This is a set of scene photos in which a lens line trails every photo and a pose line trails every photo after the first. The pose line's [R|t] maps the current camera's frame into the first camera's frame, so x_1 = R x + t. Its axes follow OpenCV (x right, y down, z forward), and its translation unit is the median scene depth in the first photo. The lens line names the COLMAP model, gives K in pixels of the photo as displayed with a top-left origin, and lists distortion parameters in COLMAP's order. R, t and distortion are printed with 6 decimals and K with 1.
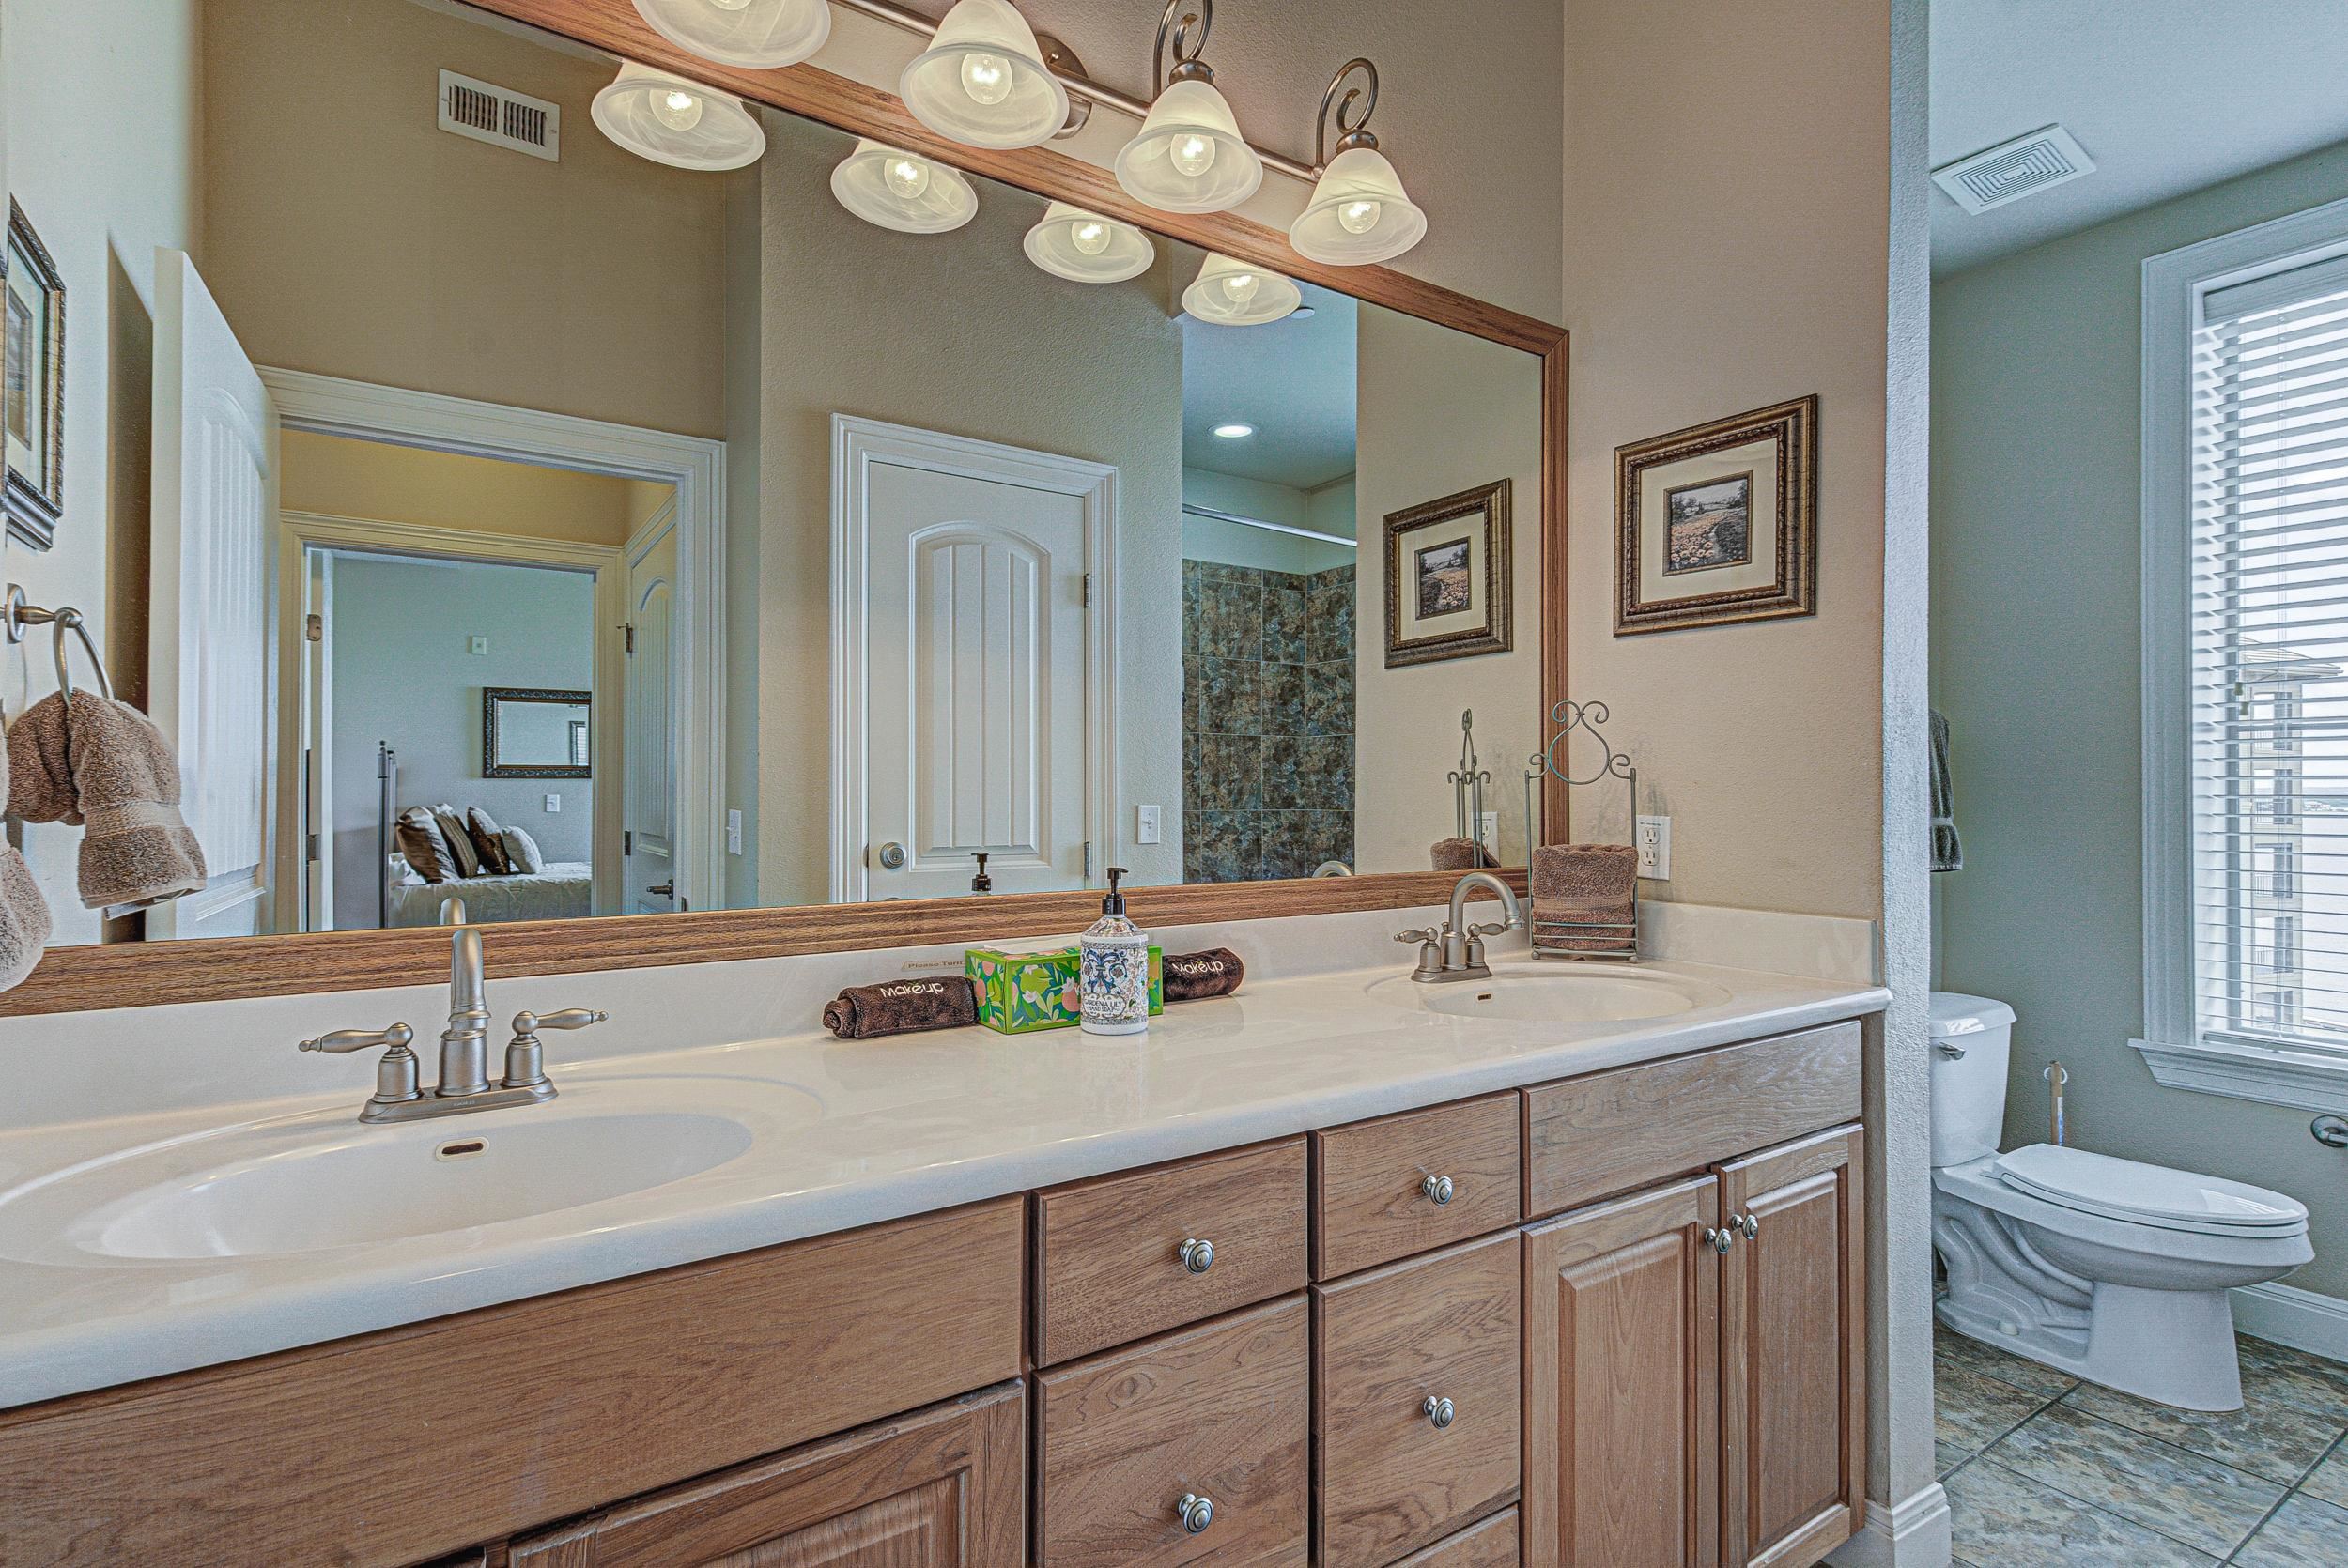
lens RADIAL K [[1115.6, 0, 1175.2], [0, 1115.6, 774.3], [0, 0, 1]] dist [0.012016, -0.000947]
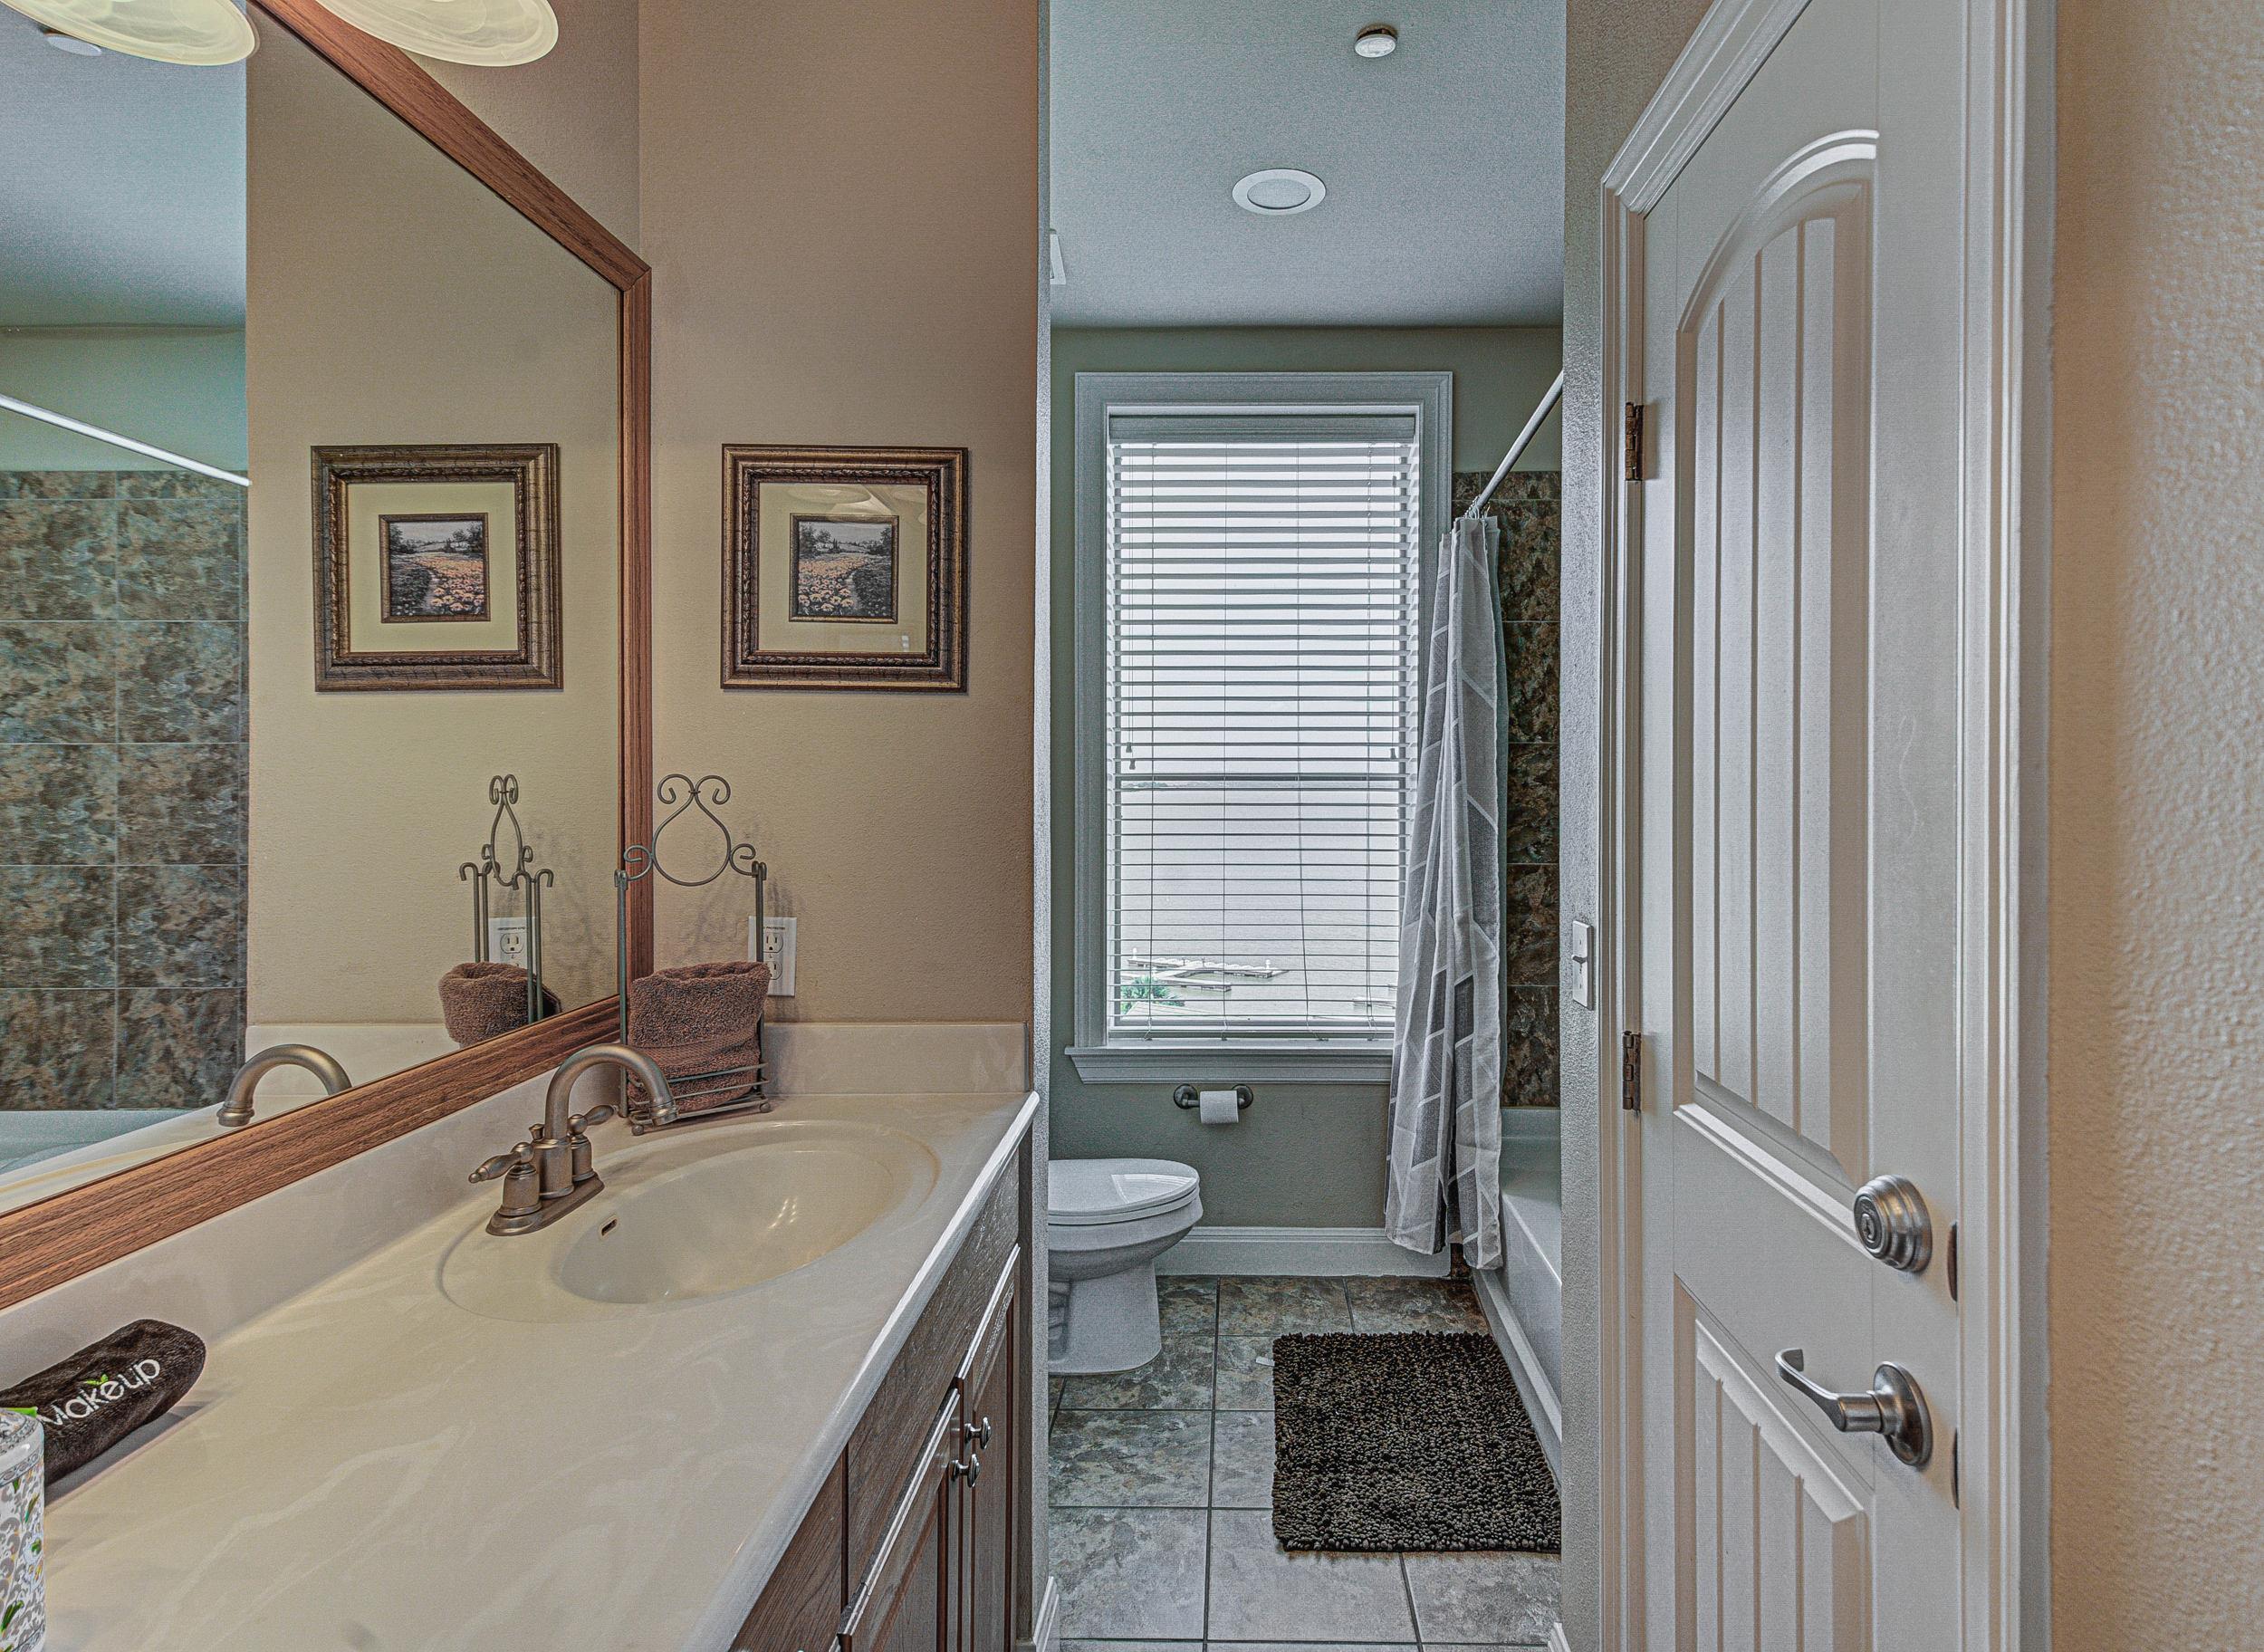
lens RADIAL K [[1180.0, 0, 1132.1], [0, 1180.0, 756.4], [0, 0, 1]] dist [0.015321, -0.000029]
pose [[0.575405, 0.000765, 0.817868, -0.121093], [-0.014732, 0.999847, 0.009430, -0.091020], [-0.817736, -0.017475, 0.575328, 0.304600]]
